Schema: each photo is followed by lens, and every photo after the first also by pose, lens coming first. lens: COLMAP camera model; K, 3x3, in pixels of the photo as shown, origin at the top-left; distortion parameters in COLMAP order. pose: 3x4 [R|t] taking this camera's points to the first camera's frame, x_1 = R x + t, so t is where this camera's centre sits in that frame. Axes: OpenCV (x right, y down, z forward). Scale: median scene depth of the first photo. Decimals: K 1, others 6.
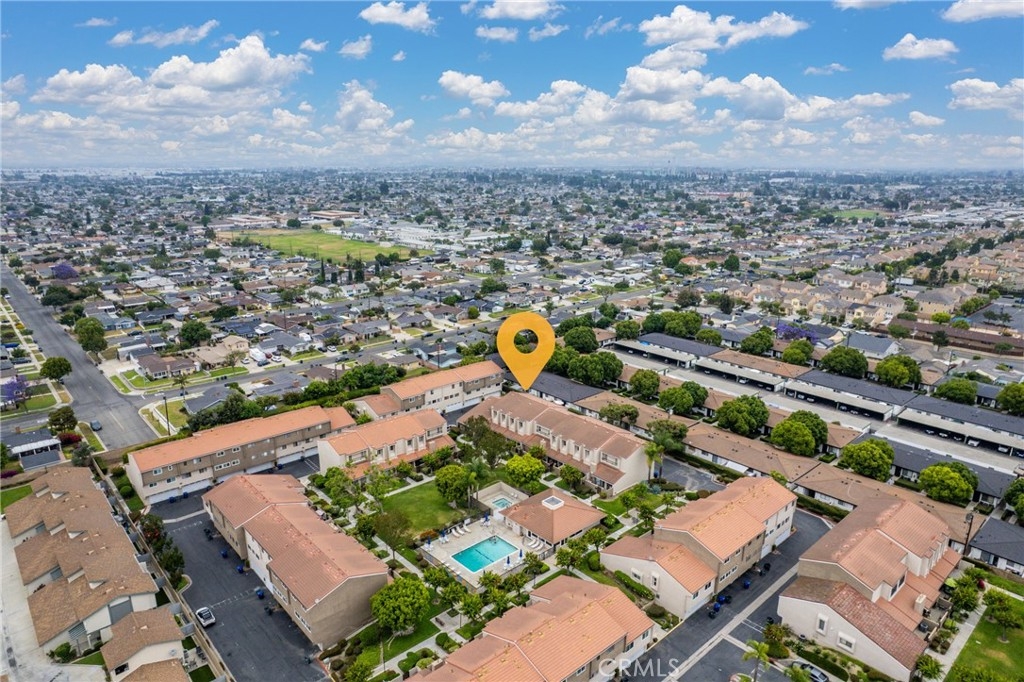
lens RADIAL K [[648.7, 0, 512.0], [0, 648.7, 341.0], [0, 0, 1]] dist [-0.081418, 0.067346]
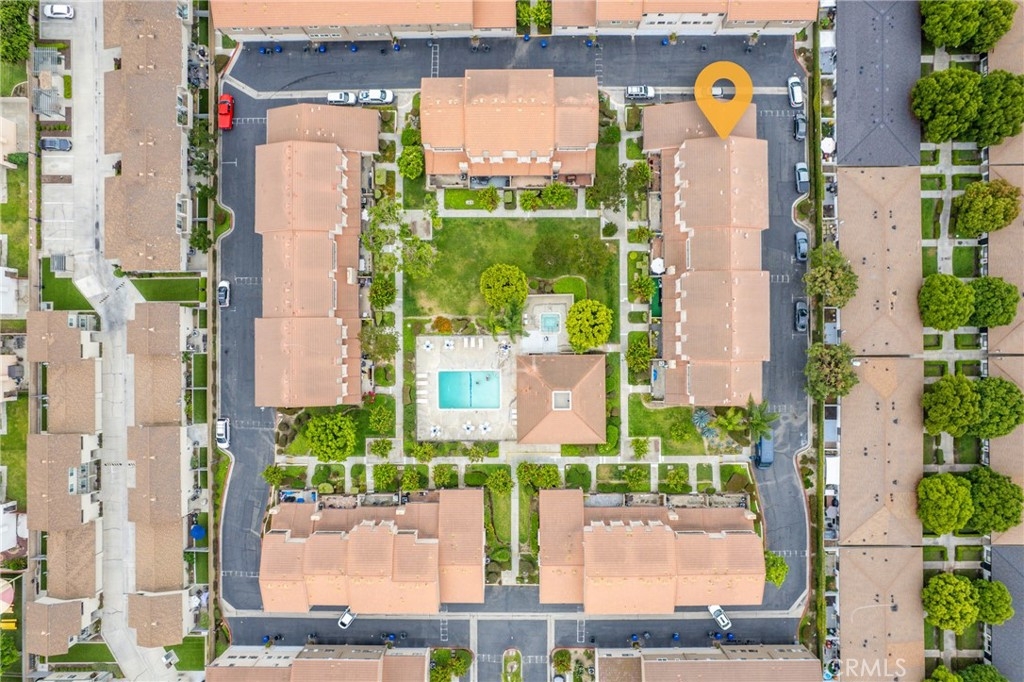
lens RADIAL K [[648.7, 0, 512.0], [0, 648.7, 341.0], [0, 0, 1]] dist [-0.081418, 0.067346]
pose [[0.748738, 0.661698, -0.039339, -0.003135], [-0.170318, 0.249397, 0.953306, -0.559240], [0.640612, -0.707076, 0.299432, 0.723003]]
